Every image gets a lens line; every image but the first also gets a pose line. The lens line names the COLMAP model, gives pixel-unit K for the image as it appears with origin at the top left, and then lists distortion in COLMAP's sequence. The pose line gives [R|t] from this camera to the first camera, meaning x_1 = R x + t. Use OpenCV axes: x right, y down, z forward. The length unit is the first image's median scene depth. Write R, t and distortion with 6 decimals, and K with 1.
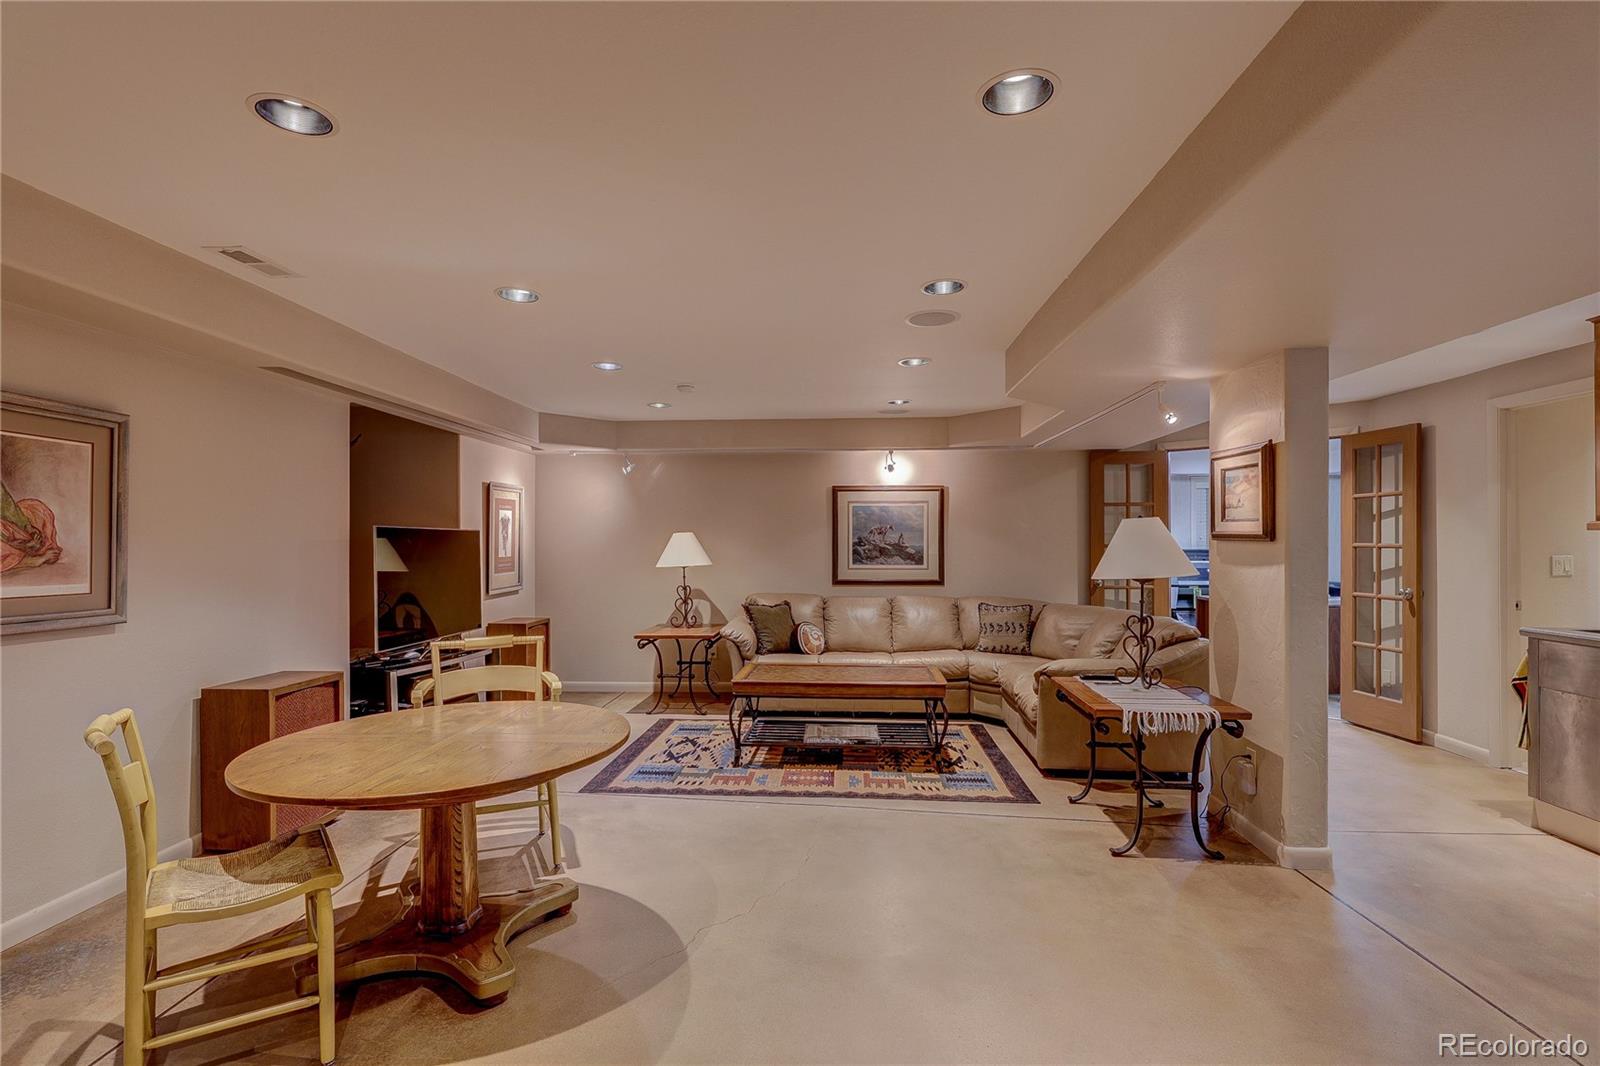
lens RADIAL K [[750.8, 0, 797.9], [0, 750.8, 542.6], [0, 0, 1]] dist [-0.006682, 0.001827]
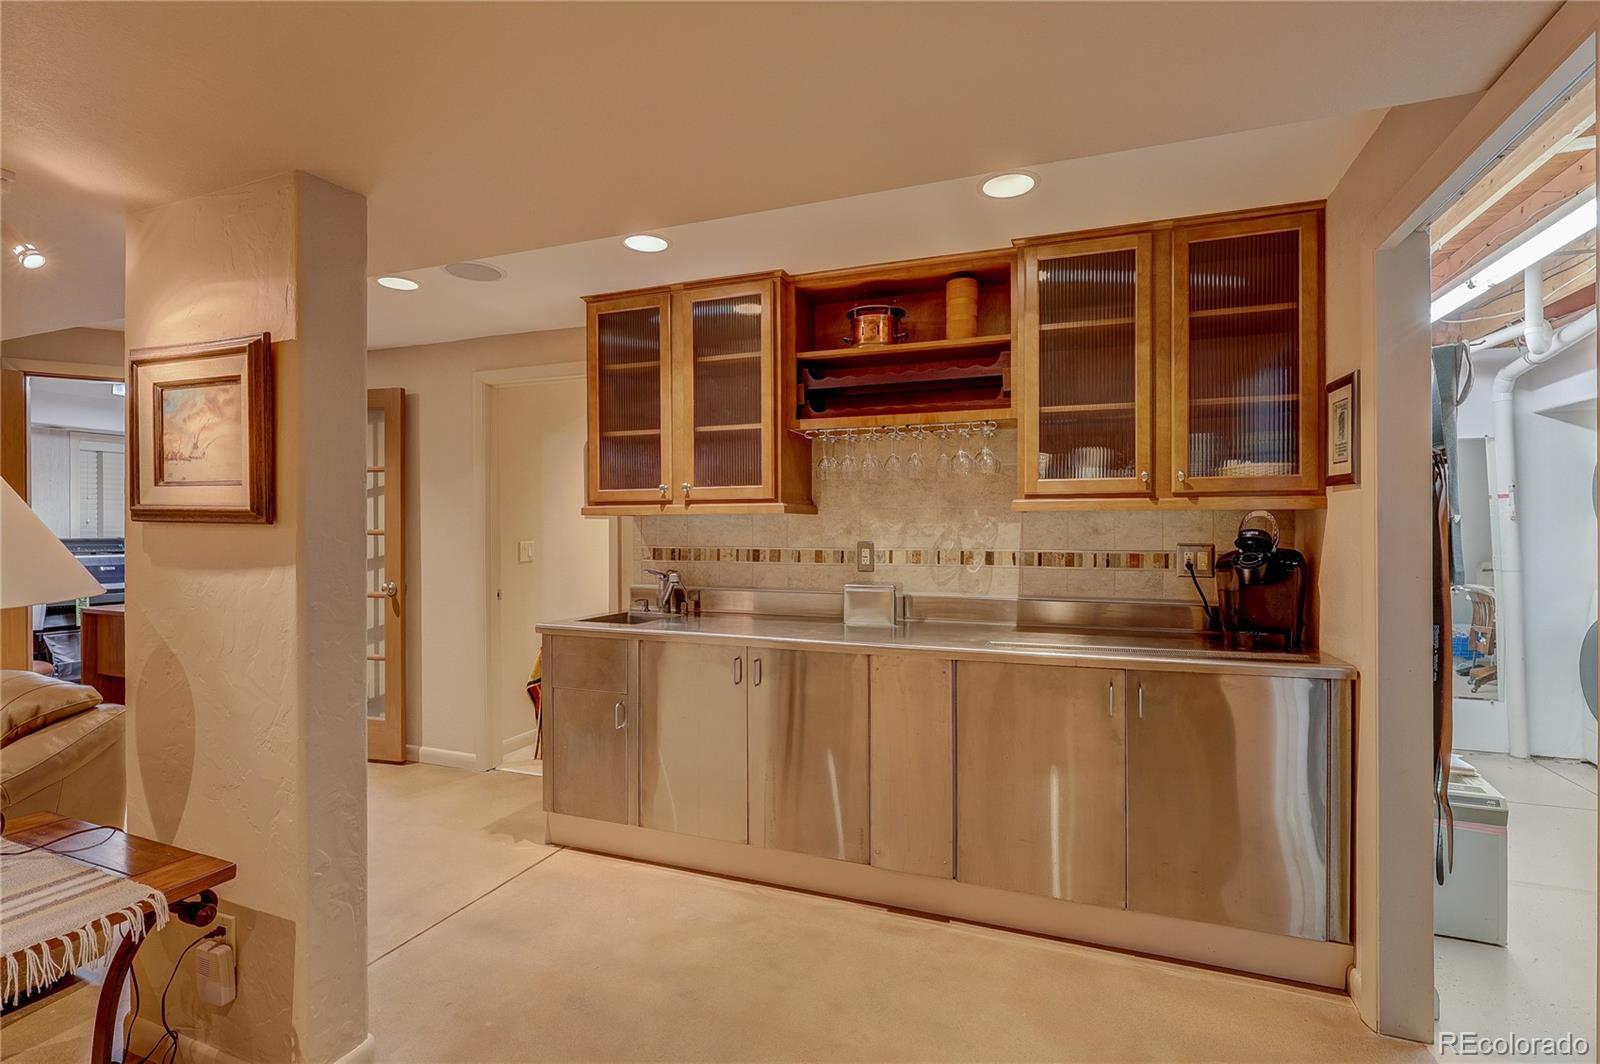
lens RADIAL K [[750.8, 0, 797.6], [0, 750.8, 534.5], [0, 0, 1]] dist [-0.006682, 0.001827]
pose [[0.307560, -0.004217, 0.951519, 0.215982], [-0.002766, 0.999982, 0.005326, 0.002072], [-0.951525, -0.004270, 0.307543, 0.429843]]
